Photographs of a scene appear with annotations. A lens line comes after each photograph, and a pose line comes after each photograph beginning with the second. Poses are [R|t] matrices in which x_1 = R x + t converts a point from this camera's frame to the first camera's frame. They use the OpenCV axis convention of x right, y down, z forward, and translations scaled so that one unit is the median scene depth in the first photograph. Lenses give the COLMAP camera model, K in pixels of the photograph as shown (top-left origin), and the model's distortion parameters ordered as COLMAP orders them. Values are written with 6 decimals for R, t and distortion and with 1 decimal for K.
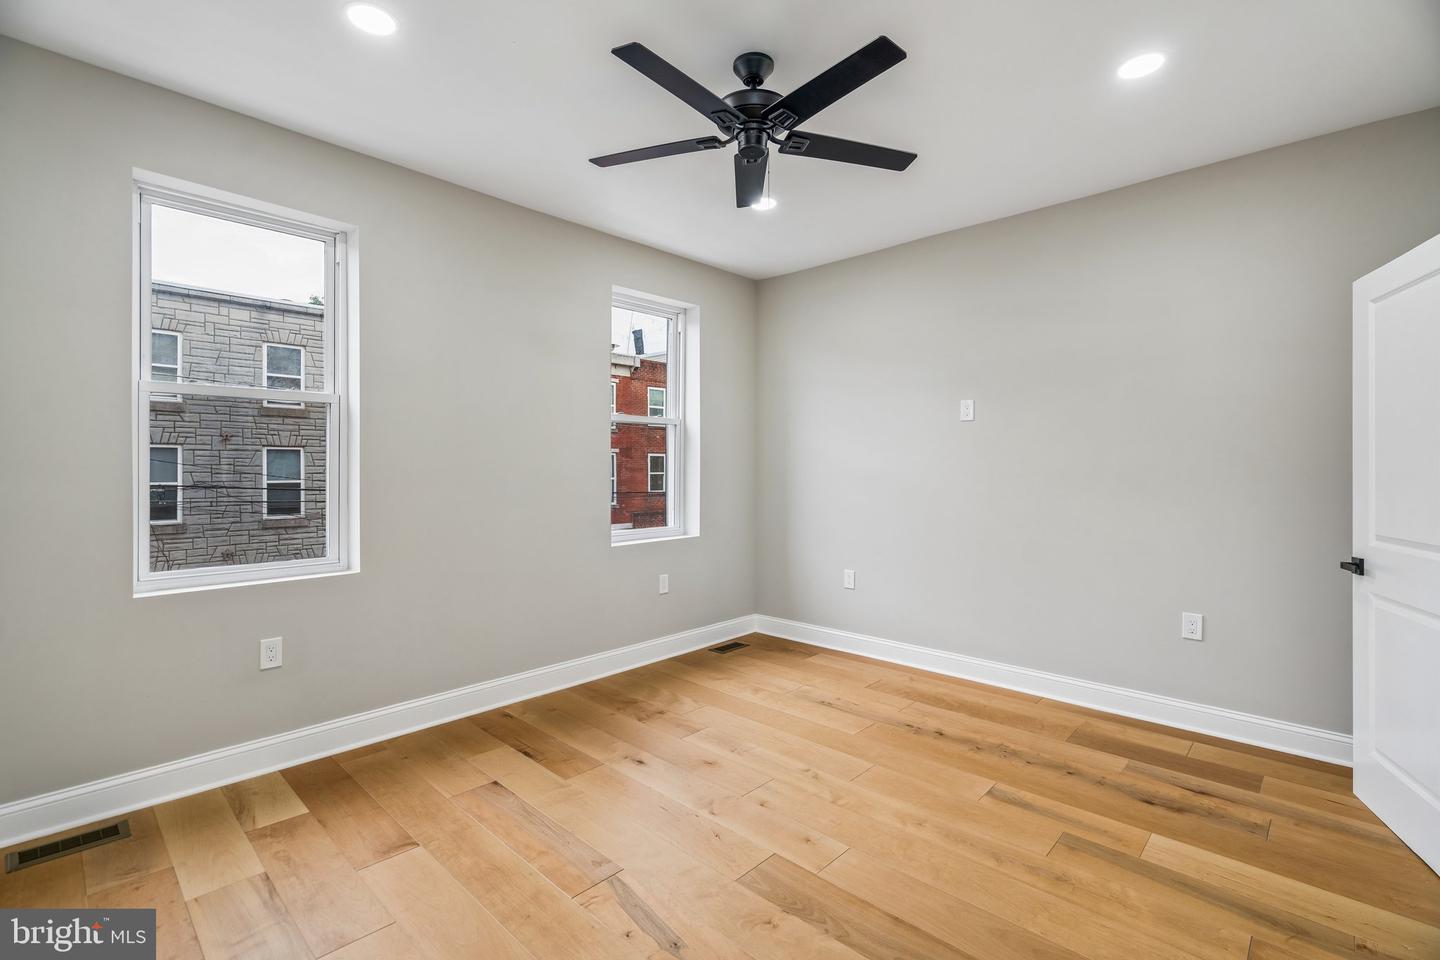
lens RADIAL K [[647.7, 0, 720.8], [0, 647.7, 489.4], [0, 0, 1]] dist [0.004226, 0.000281]
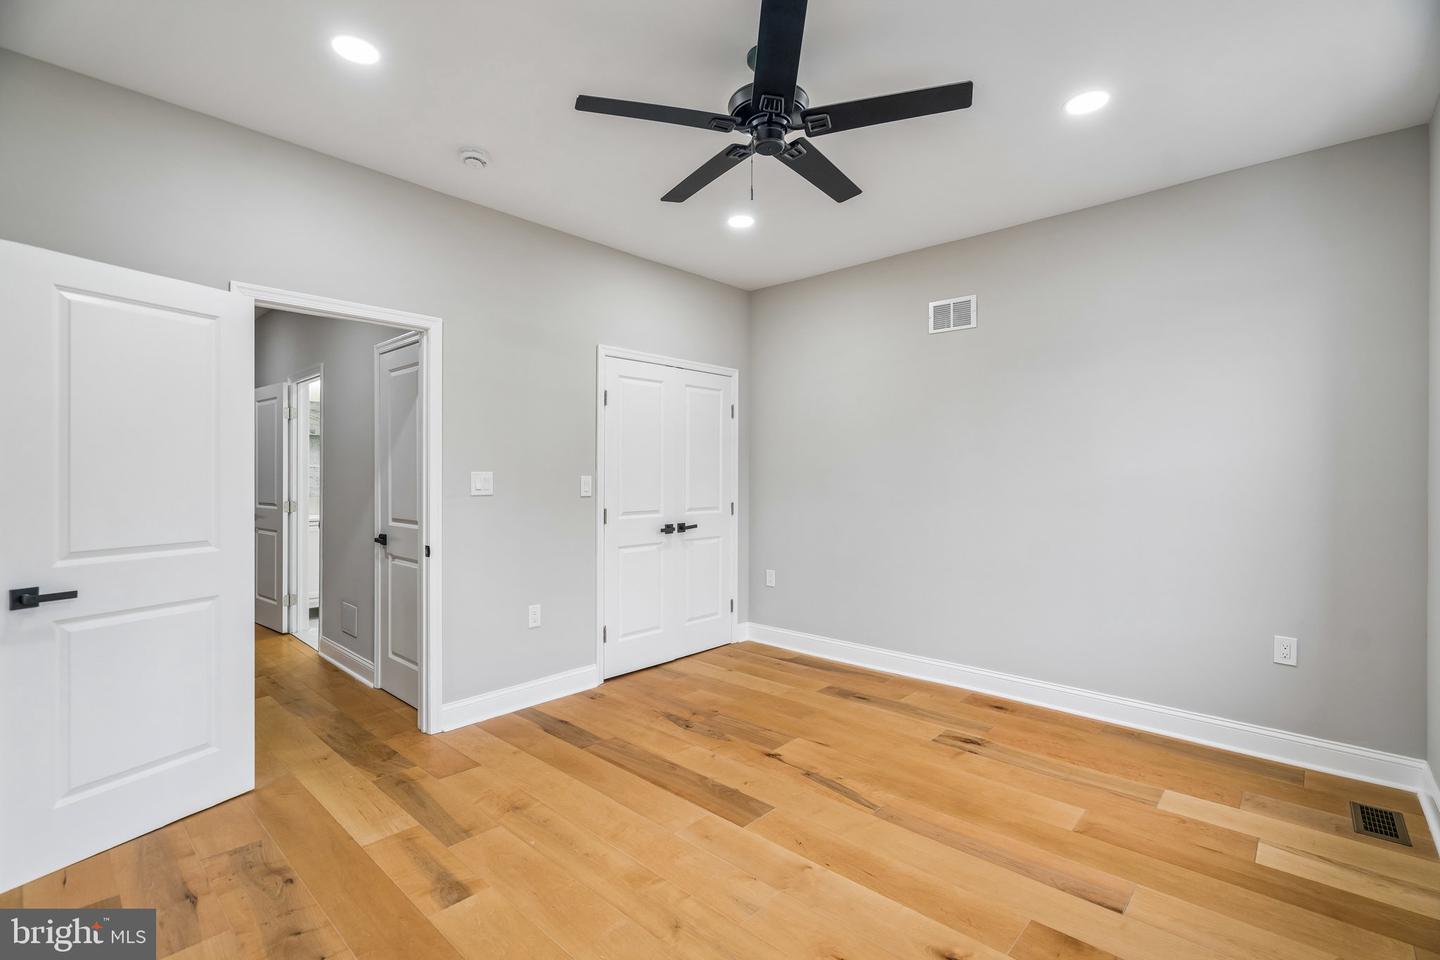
lens RADIAL K [[647.7, 0, 715.9], [0, 647.7, 472.7], [0, 0, 1]] dist [0.004226, 0.000281]
pose [[-0.999975, -0.006166, -0.003358, 0.128782], [-0.006243, 0.999703, 0.023546, -0.067346], [0.003212, 0.023566, -0.999717, 1.959494]]
